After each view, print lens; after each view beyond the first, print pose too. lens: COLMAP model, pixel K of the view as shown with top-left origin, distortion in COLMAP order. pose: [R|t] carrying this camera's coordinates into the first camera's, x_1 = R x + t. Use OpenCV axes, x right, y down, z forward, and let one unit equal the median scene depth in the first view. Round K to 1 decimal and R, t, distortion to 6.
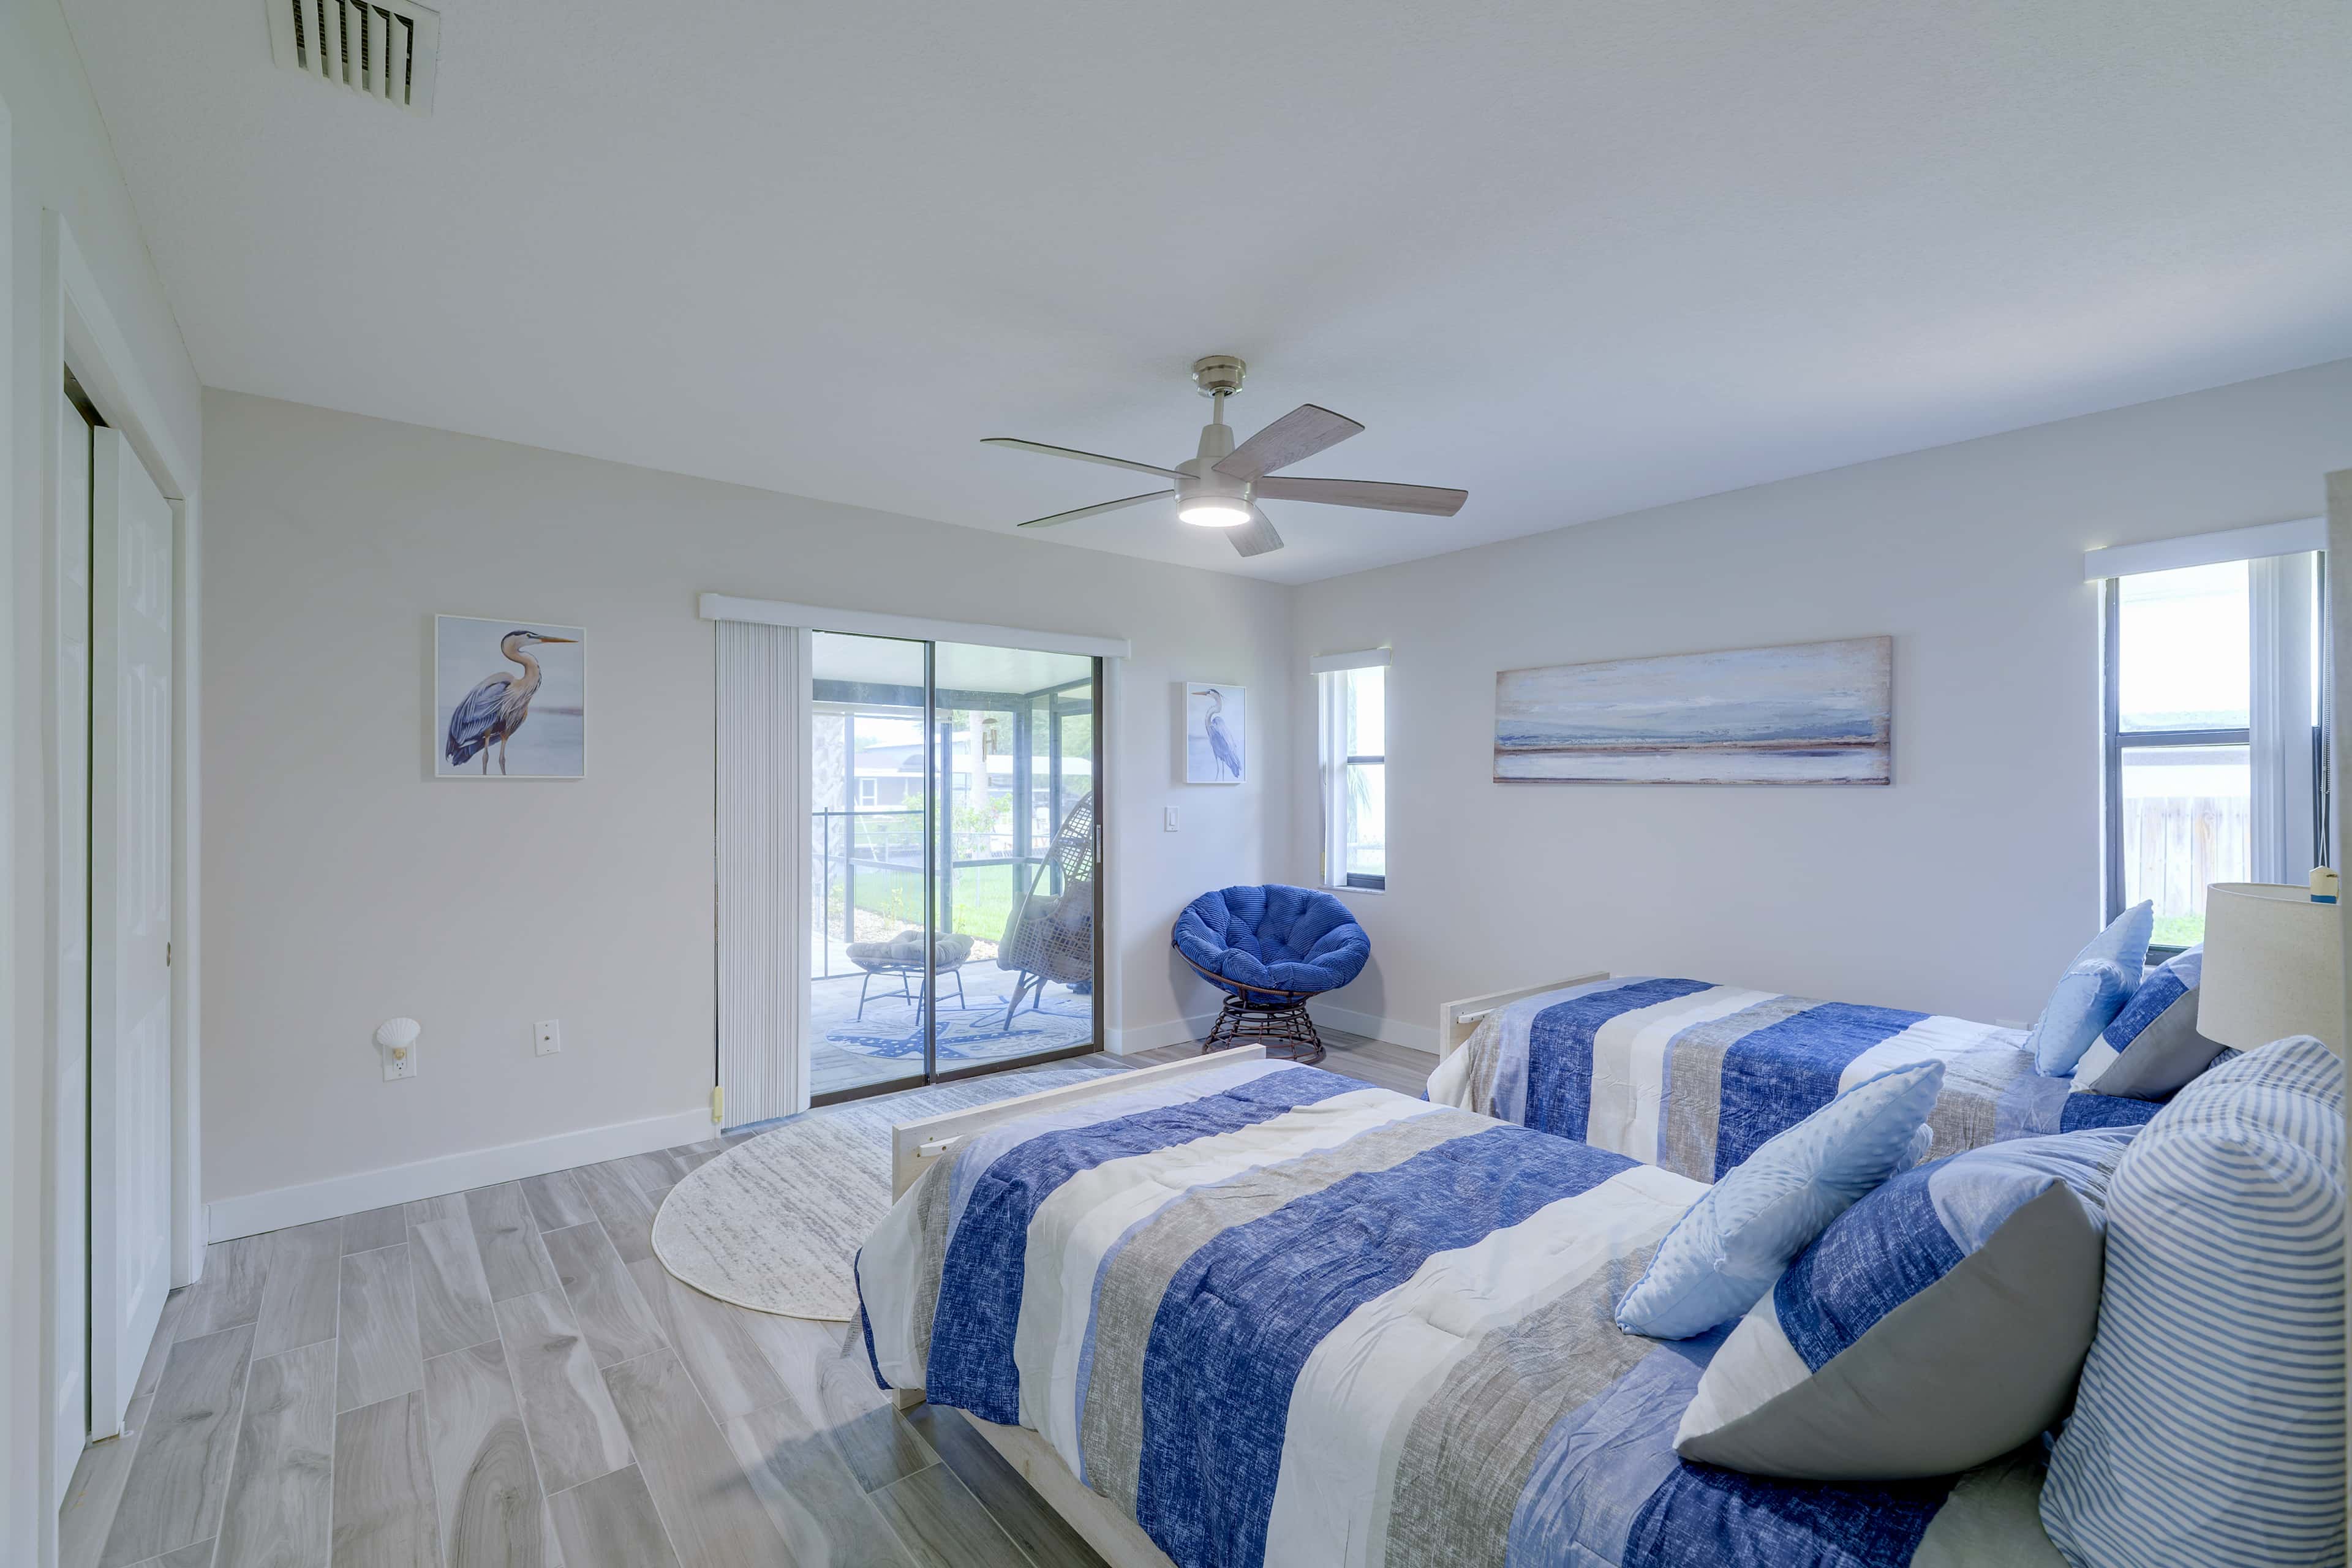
lens RADIAL K [[1019.5, 0, 1193.4], [0, 1019.5, 789.8], [0, 0, 1]] dist [0.003240, -0.000055]
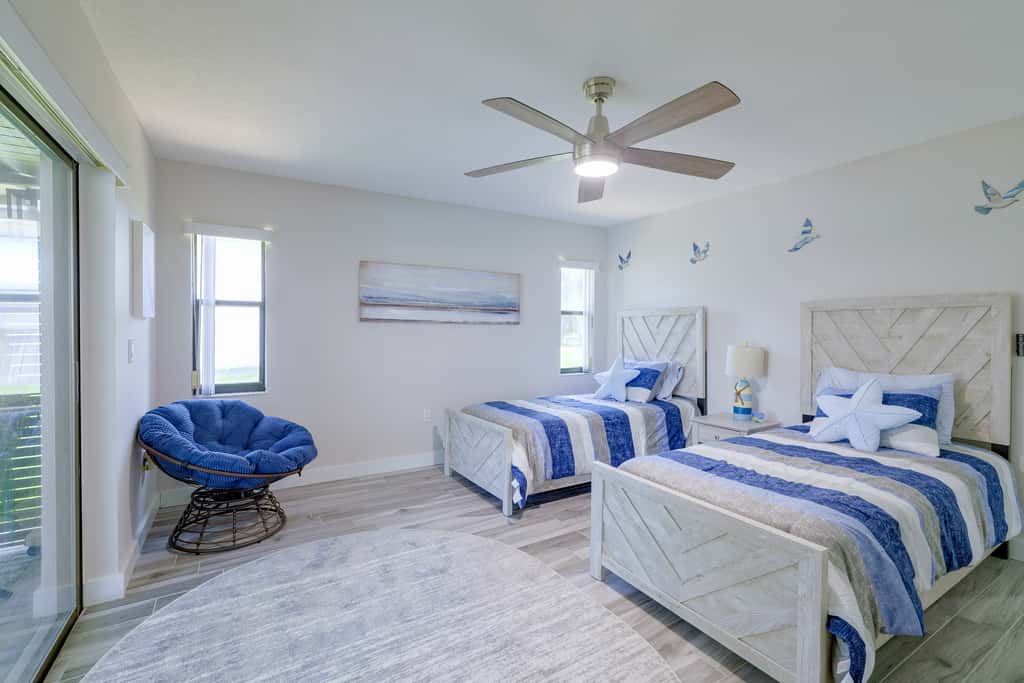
lens RADIAL K [[443.8, 0, 515.2], [0, 443.8, 334.5], [0, 0, 1]] dist [0.003240, -0.000055]
pose [[0.152482, -0.019417, 0.988115, -0.509219], [-0.007309, 0.999757, 0.020773, -0.001762], [-0.988279, -0.010390, 0.152303, 0.679809]]
